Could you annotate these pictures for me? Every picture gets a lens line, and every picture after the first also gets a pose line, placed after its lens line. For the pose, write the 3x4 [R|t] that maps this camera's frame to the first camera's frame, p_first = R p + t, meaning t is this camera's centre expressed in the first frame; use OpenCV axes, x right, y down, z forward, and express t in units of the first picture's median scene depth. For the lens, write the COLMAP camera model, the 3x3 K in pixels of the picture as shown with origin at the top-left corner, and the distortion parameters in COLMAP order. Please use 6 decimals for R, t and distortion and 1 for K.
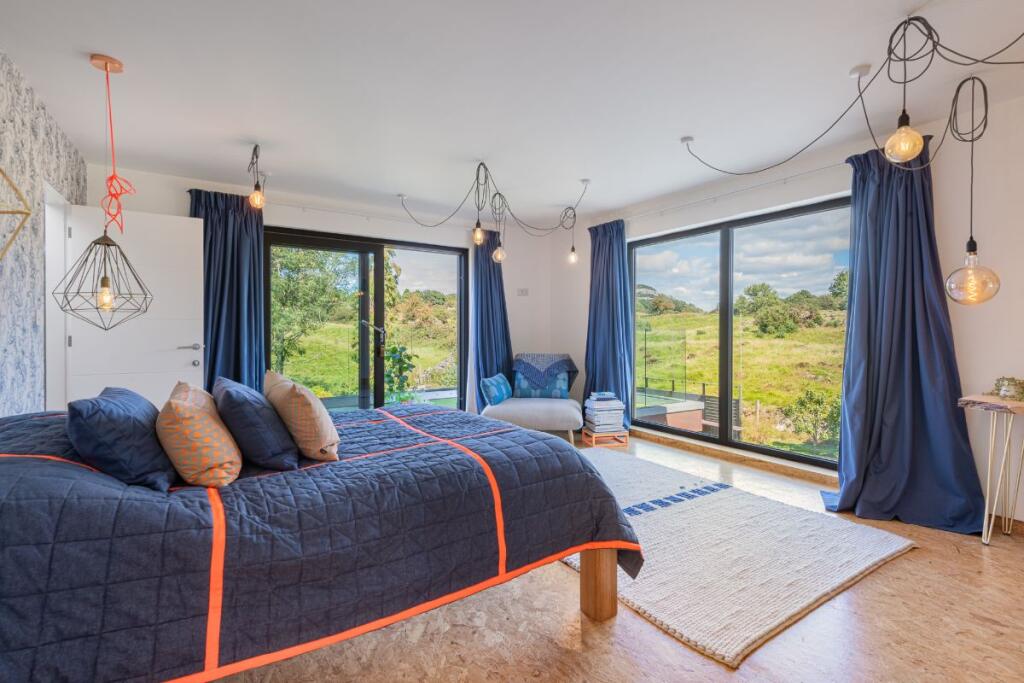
lens RADIAL K [[469.4, 0, 512.0], [0, 469.4, 341.5], [0, 0, 1]] dist [-0.001492, -0.000836]
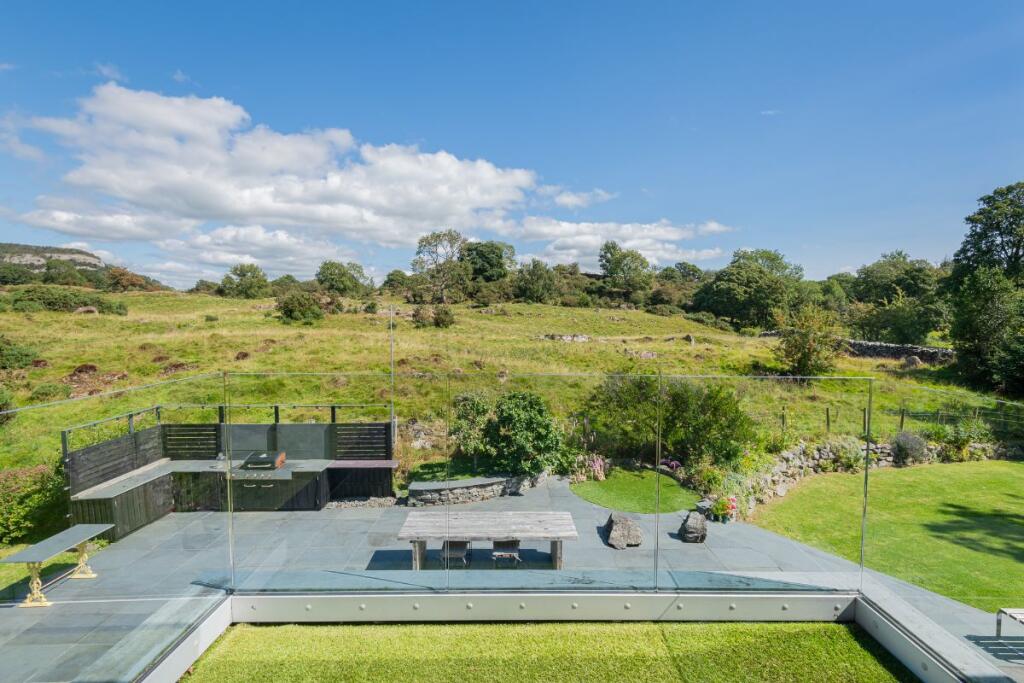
lens RADIAL K [[469.4, 0, 512.0], [0, 469.4, 341.5], [0, 0, 1]] dist [-0.001492, -0.000836]
pose [[0.532951, -0.039157, 0.845240, -0.006184], [0.006816, 0.999095, 0.041987, -0.009752], [-0.846119, -0.016616, 0.532736, 0.142014]]
